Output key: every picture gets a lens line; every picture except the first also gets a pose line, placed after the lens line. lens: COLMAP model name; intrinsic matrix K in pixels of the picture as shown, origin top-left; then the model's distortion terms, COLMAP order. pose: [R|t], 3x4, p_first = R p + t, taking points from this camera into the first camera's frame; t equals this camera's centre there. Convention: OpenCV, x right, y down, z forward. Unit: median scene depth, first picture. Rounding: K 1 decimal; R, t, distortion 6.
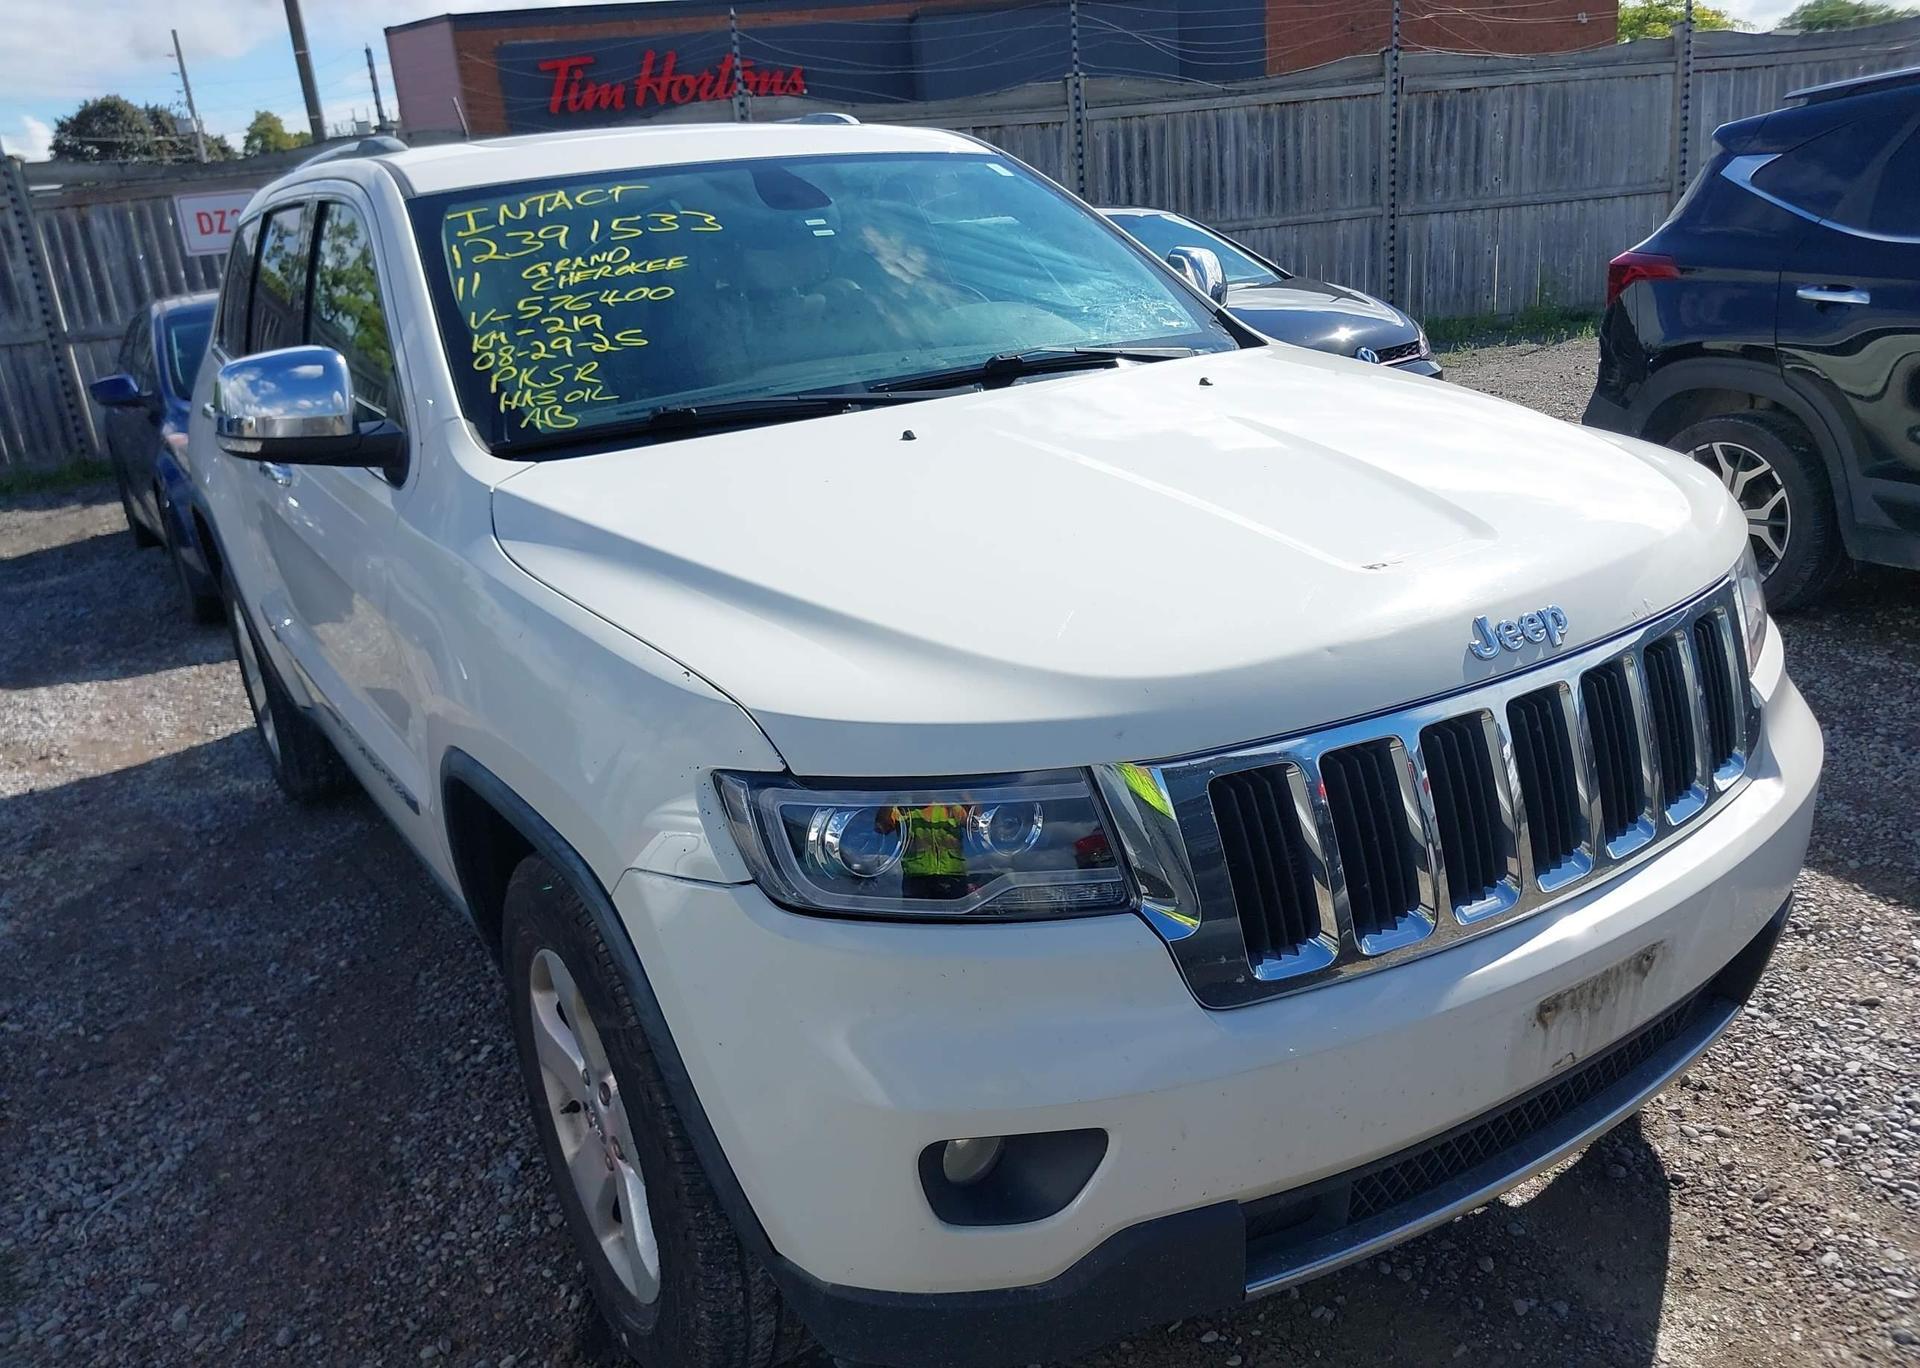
lens RADIAL K [[1597.4, 0, 1008.9], [0, 1597.4, 669.7], [0, 0, 1]] dist [0.012959, -0.019985]
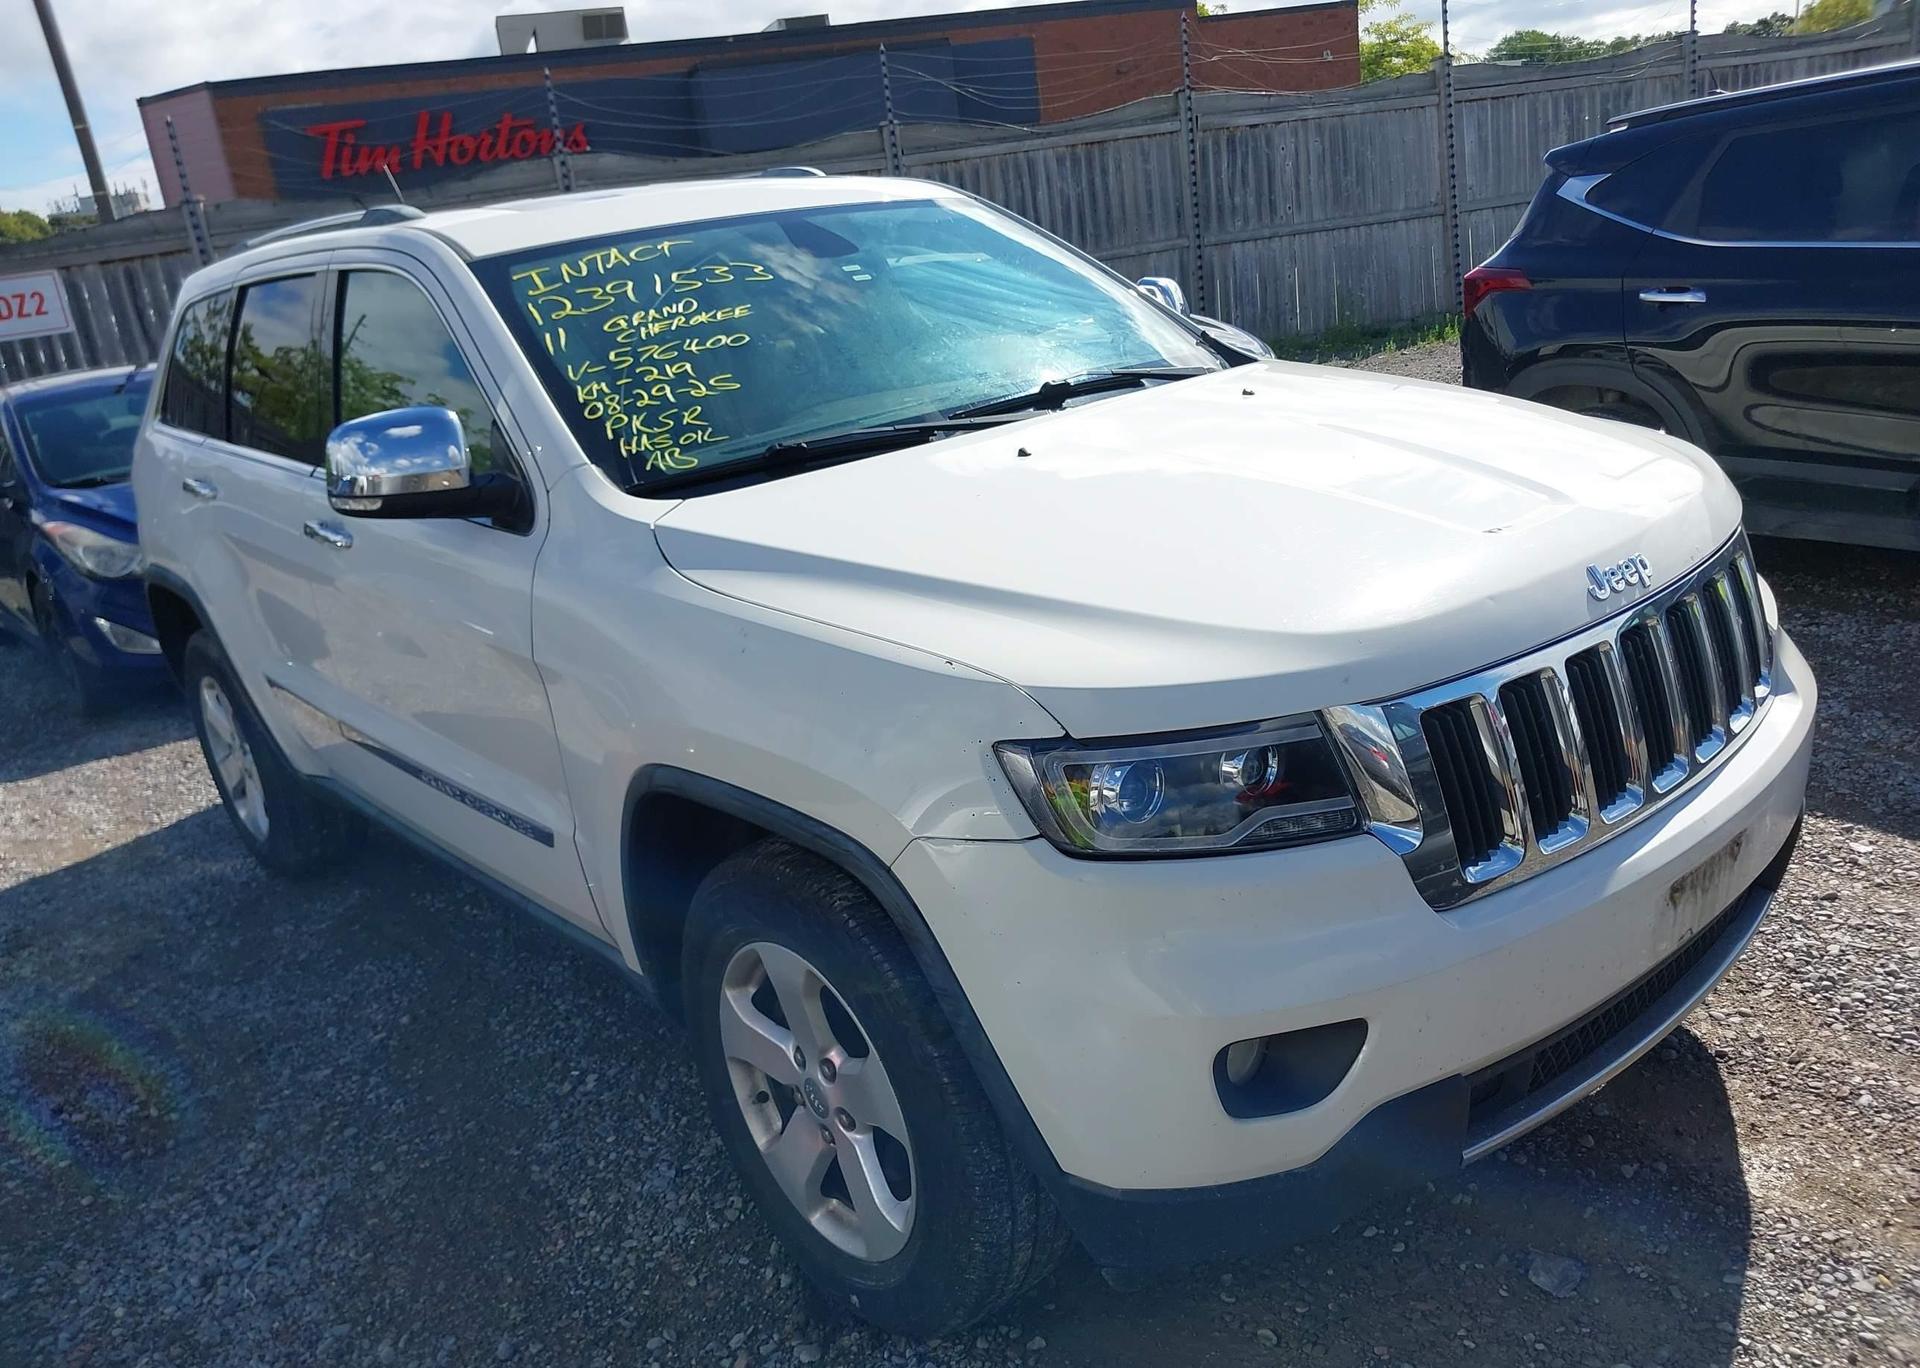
lens RADIAL K [[1597.4, 0, 1041.2], [0, 1597.4, 663.9], [0, 0, 1]] dist [0.012959, -0.019985]
pose [[0.987249, -0.078877, 0.138270, -0.178989], [0.082820, 0.996299, -0.022990, 0.021084], [-0.135945, 0.034148, 0.990128, -0.074426]]
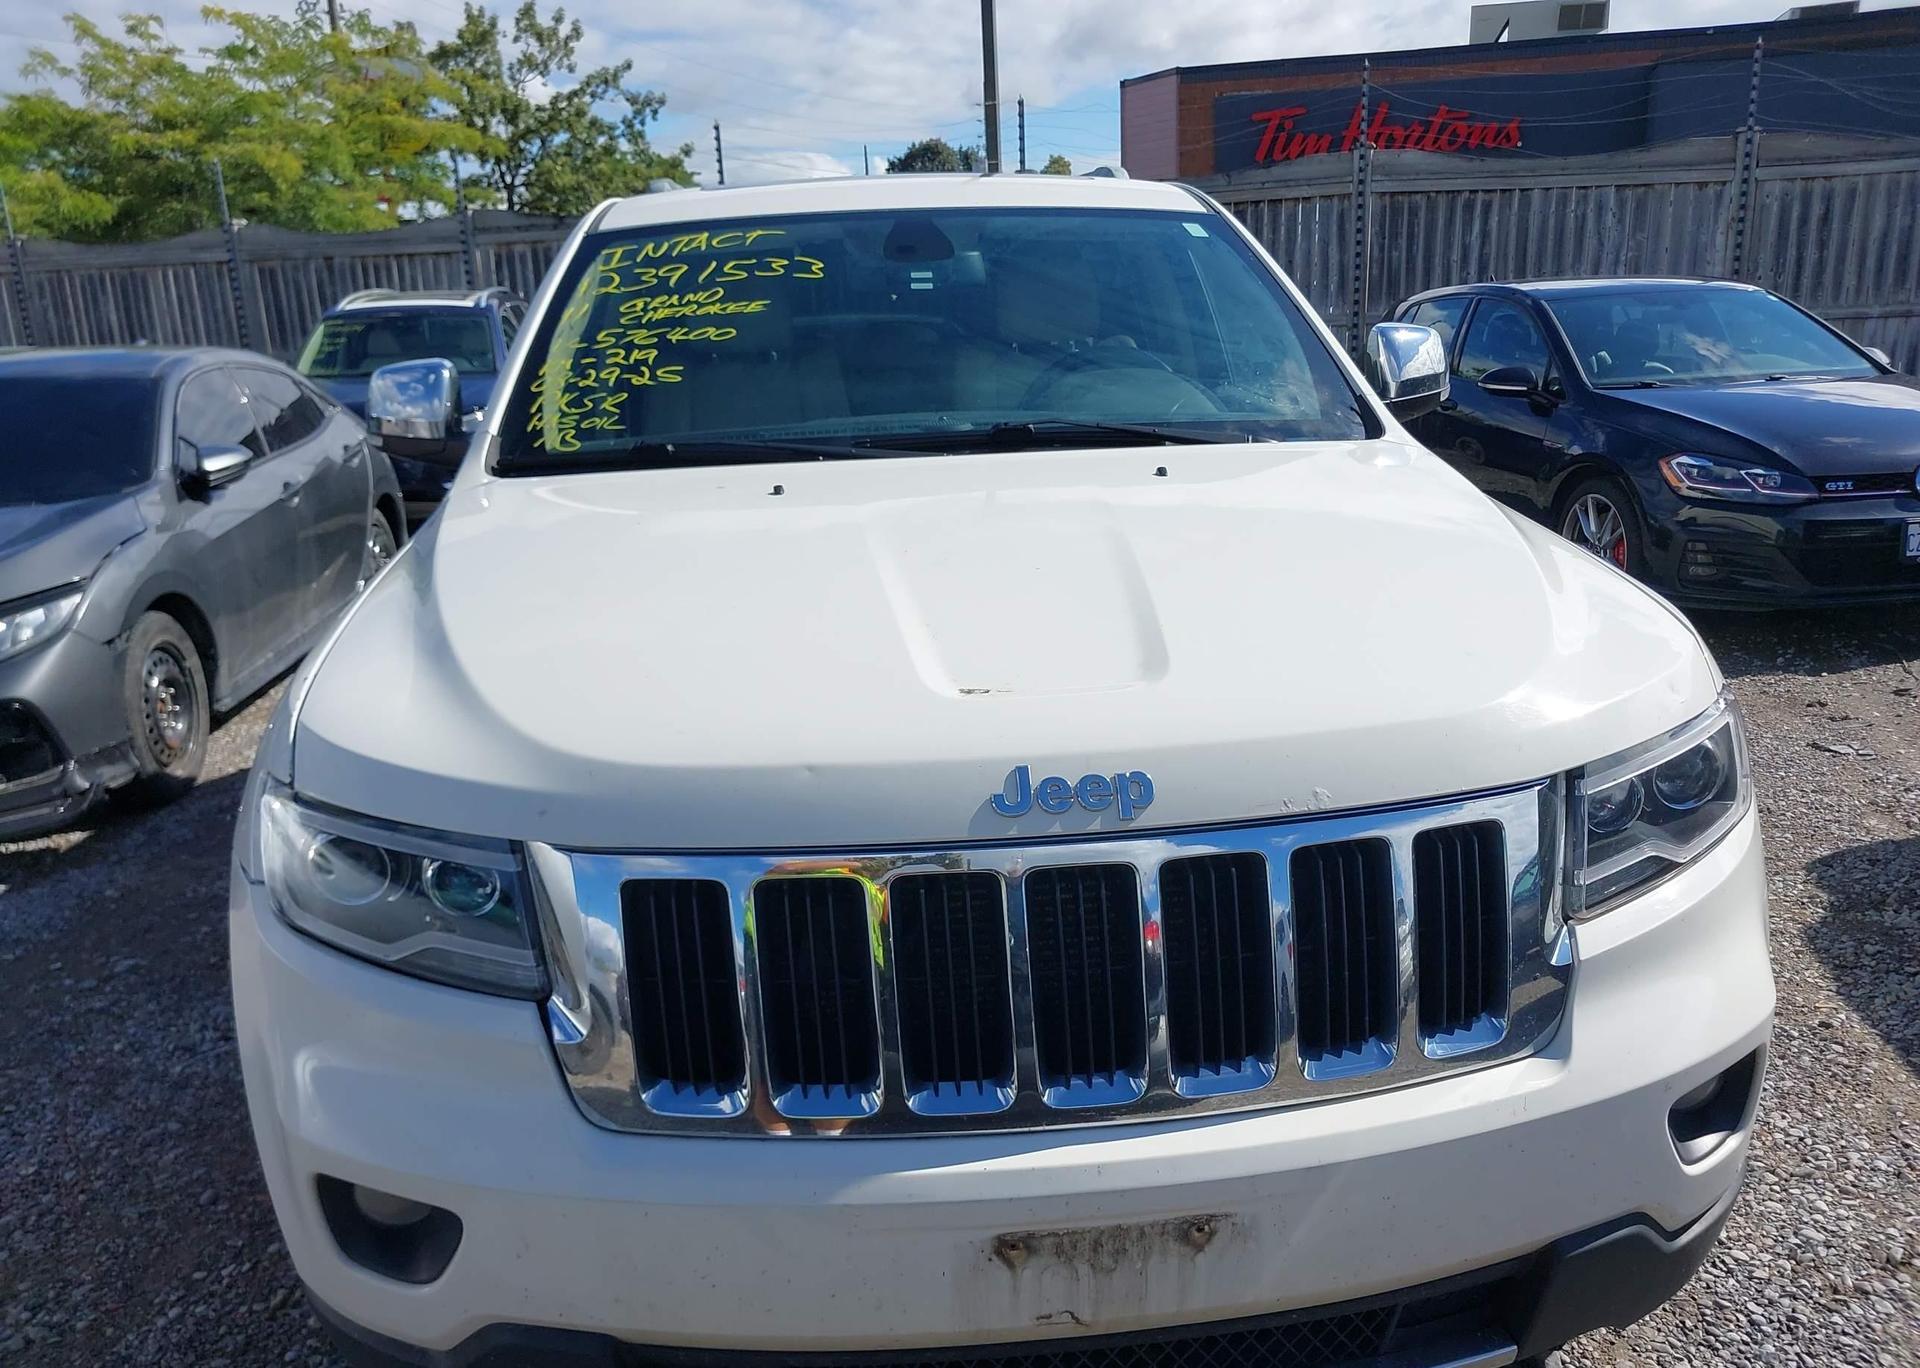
lens RADIAL K [[1597.4, 0, 950.8], [0, 1597.4, 680.4], [0, 0, 1]] dist [0.012959, -0.019985]
pose [[0.881923, 0.162738, -0.442412, 0.404299], [-0.172324, 0.984862, 0.018758, -0.057015], [0.438768, 0.059695, 0.896616, 0.141544]]
